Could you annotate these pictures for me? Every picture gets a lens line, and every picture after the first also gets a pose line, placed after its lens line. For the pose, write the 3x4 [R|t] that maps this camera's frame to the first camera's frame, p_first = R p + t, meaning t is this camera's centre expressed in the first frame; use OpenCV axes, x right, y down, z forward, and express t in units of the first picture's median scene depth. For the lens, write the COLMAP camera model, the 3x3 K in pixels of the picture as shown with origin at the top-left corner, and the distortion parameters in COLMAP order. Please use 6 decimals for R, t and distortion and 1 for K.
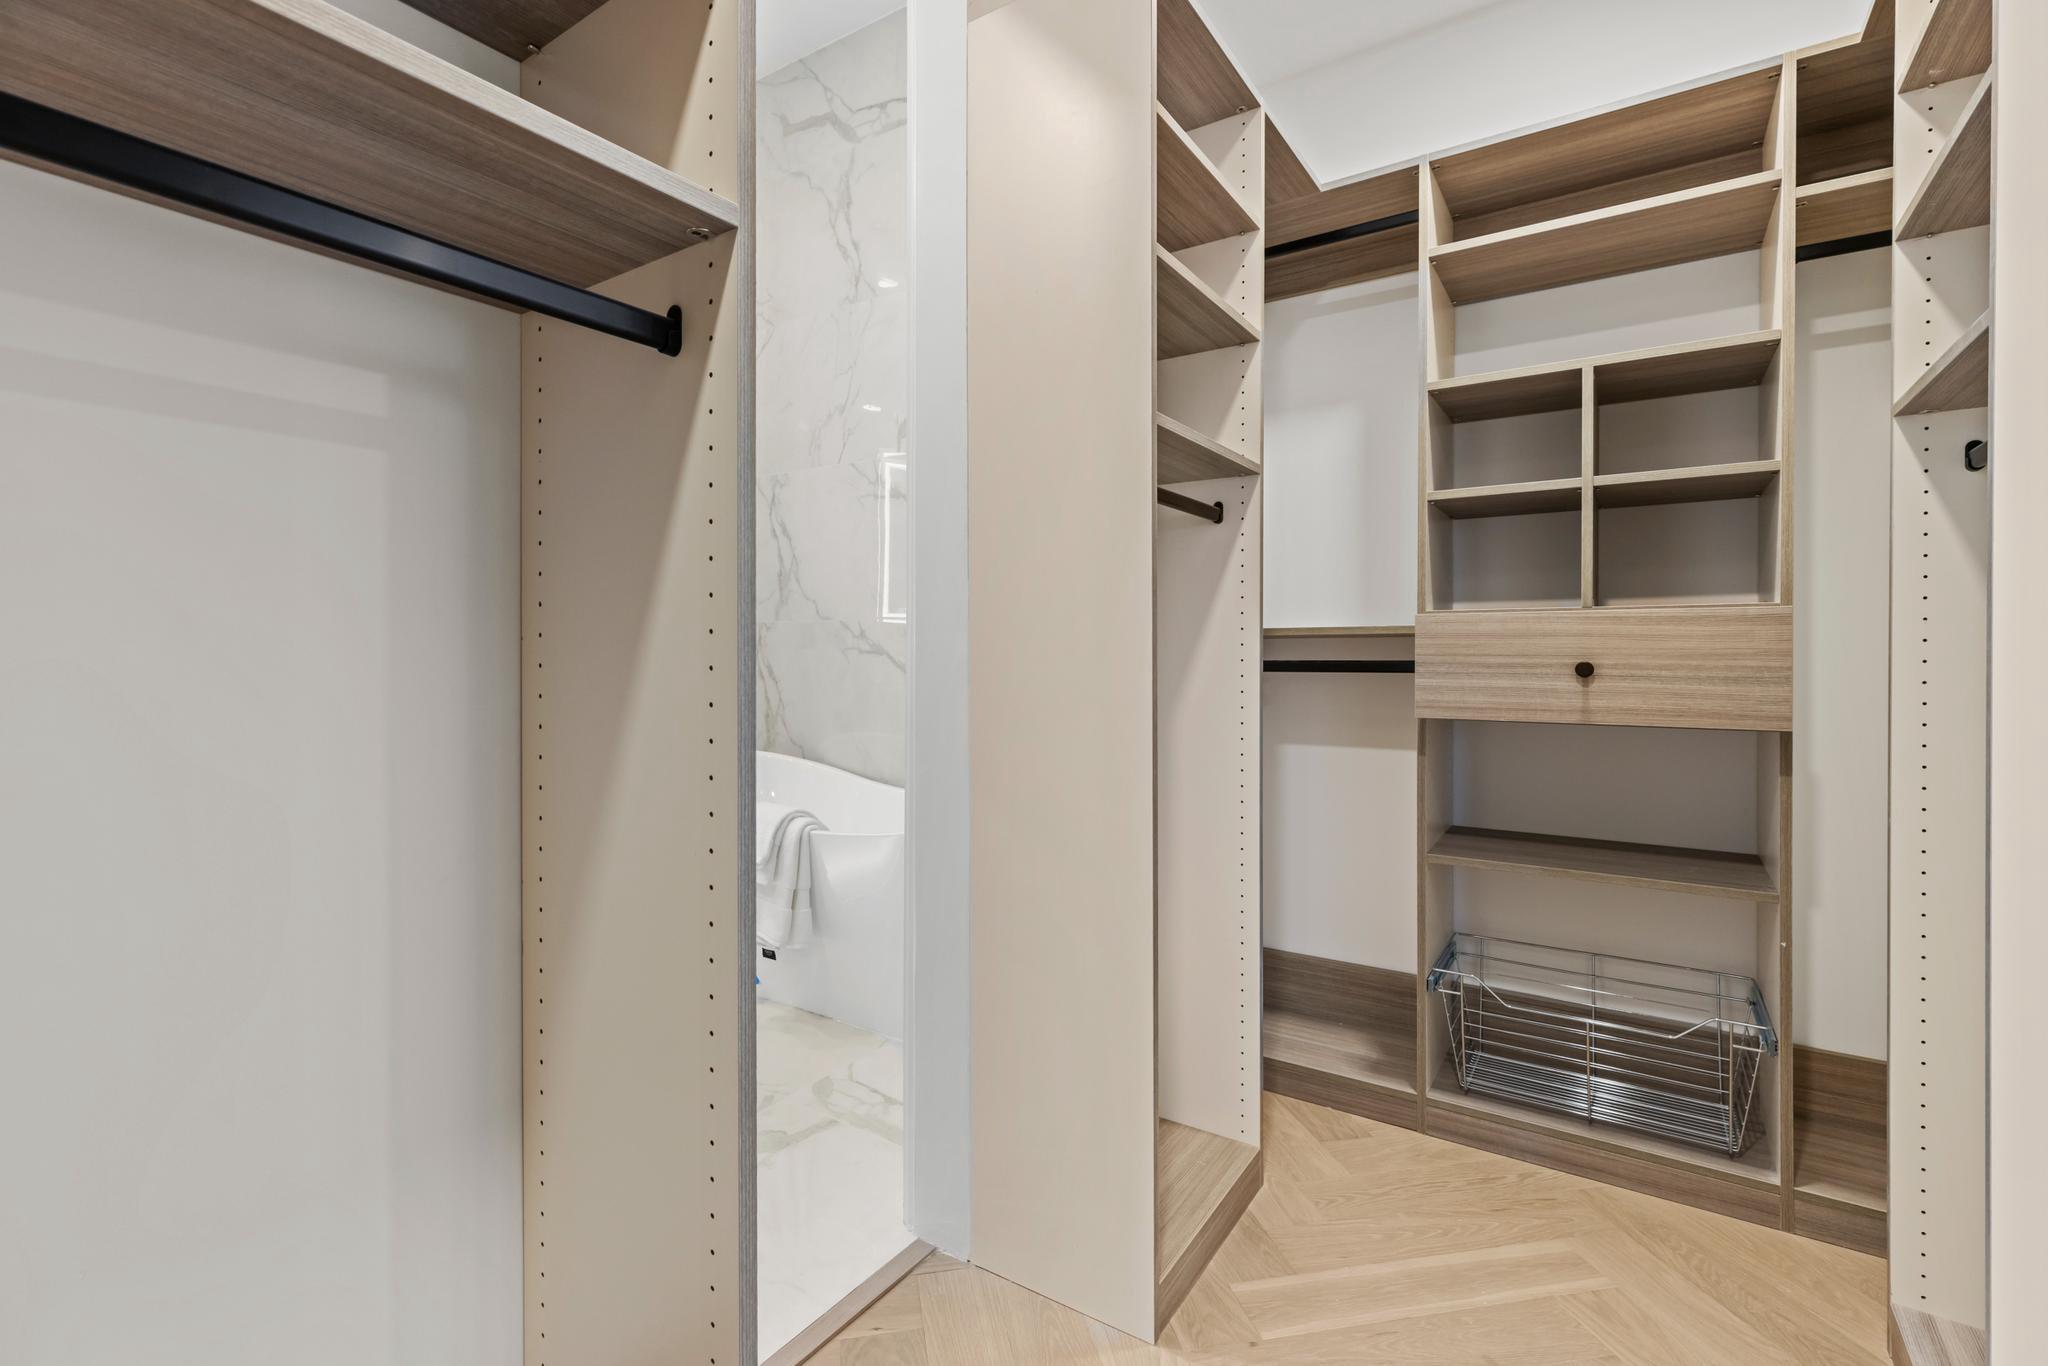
lens RADIAL K [[921.3, 0, 1012.0], [0, 921.3, 653.5], [0, 0, 1]] dist [0.004863, 0.001285]
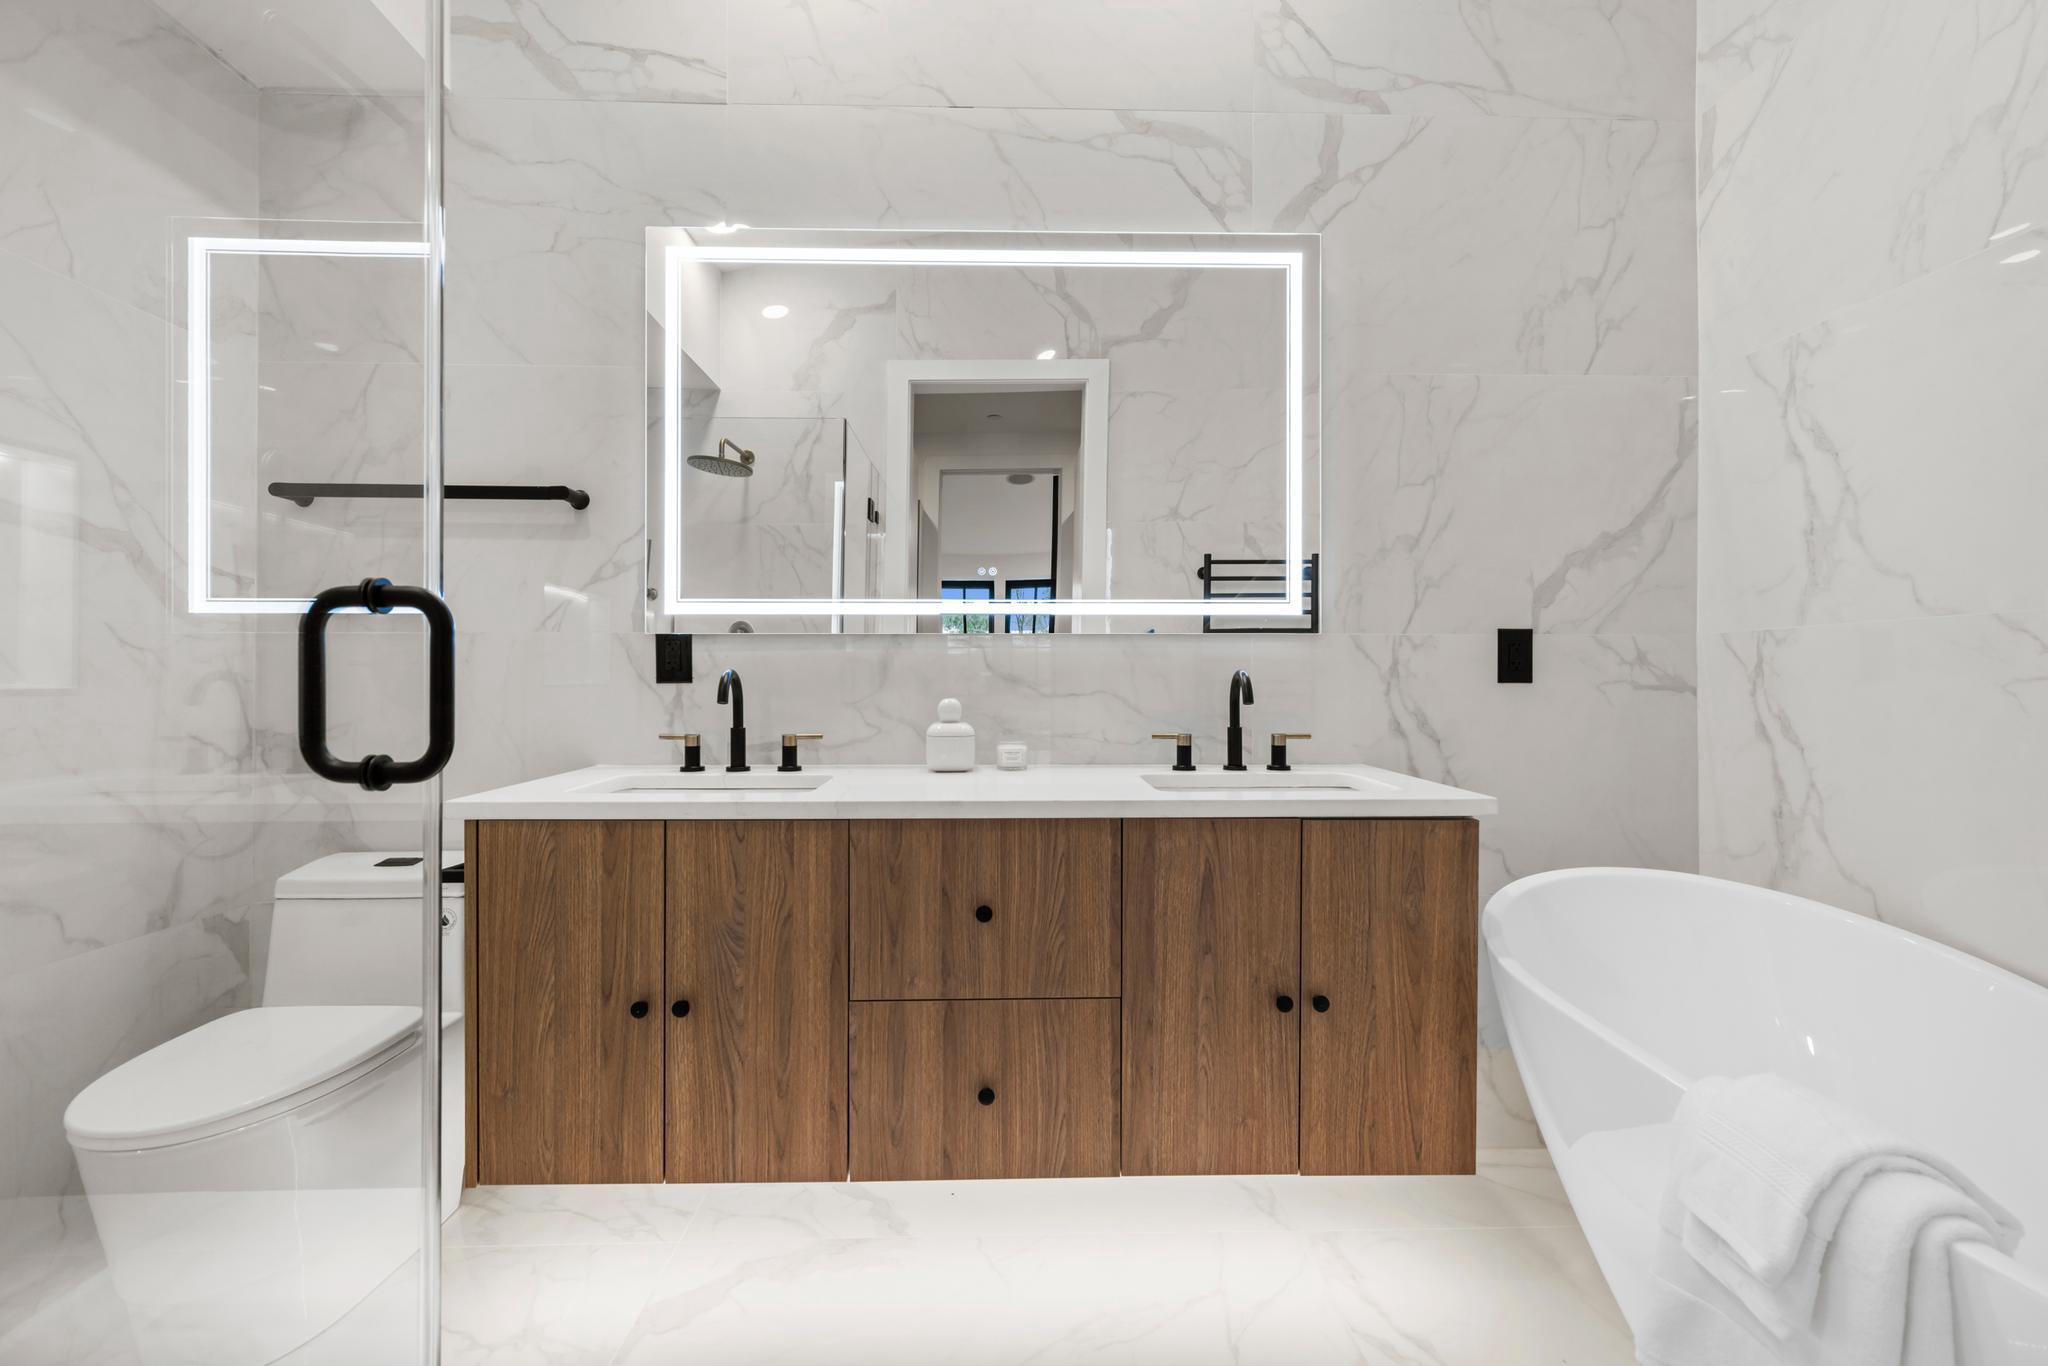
lens RADIAL K [[921.3, 0, 1027.3], [0, 921.3, 680.4], [0, 0, 1]] dist [0.004863, 0.001285]
pose [[0.589745, -0.007500, -0.807554, -0.143540], [-0.001822, 0.999942, -0.010617, 0.000299], [0.807587, 0.007733, 0.589697, 0.535362]]
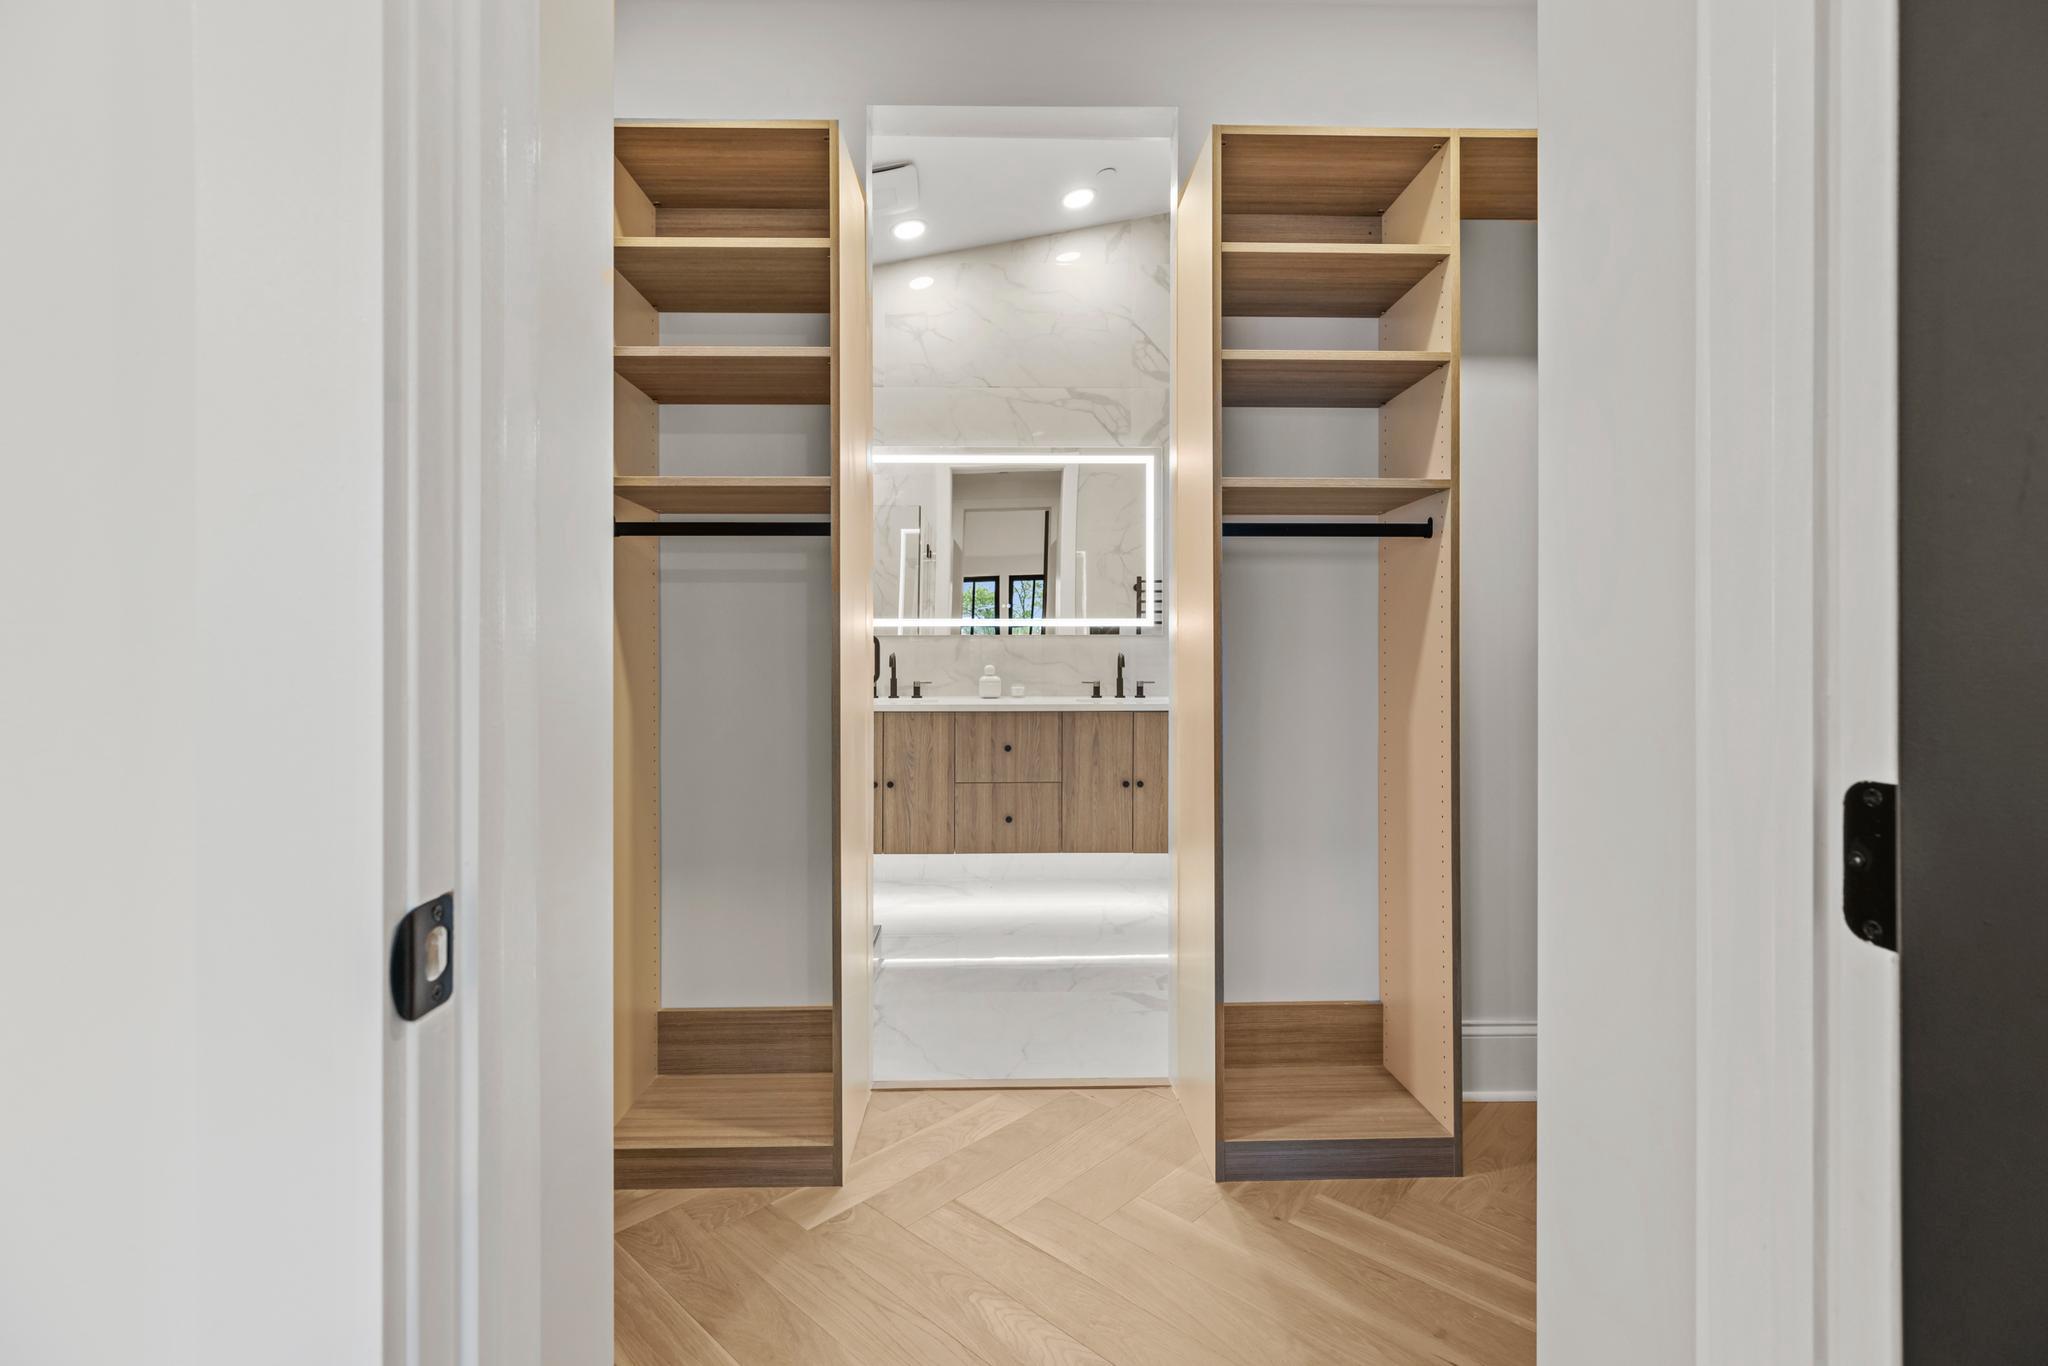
lens RADIAL K [[921.3, 0, 1019.7], [0, 921.3, 666.1], [0, 0, 1]] dist [0.004863, 0.001285]
pose [[0.583710, 0.002636, -0.811958, 0.591193], [-0.000530, 0.999996, 0.002866, 0.004456], [0.811962, -0.001242, 0.583709, 0.002626]]
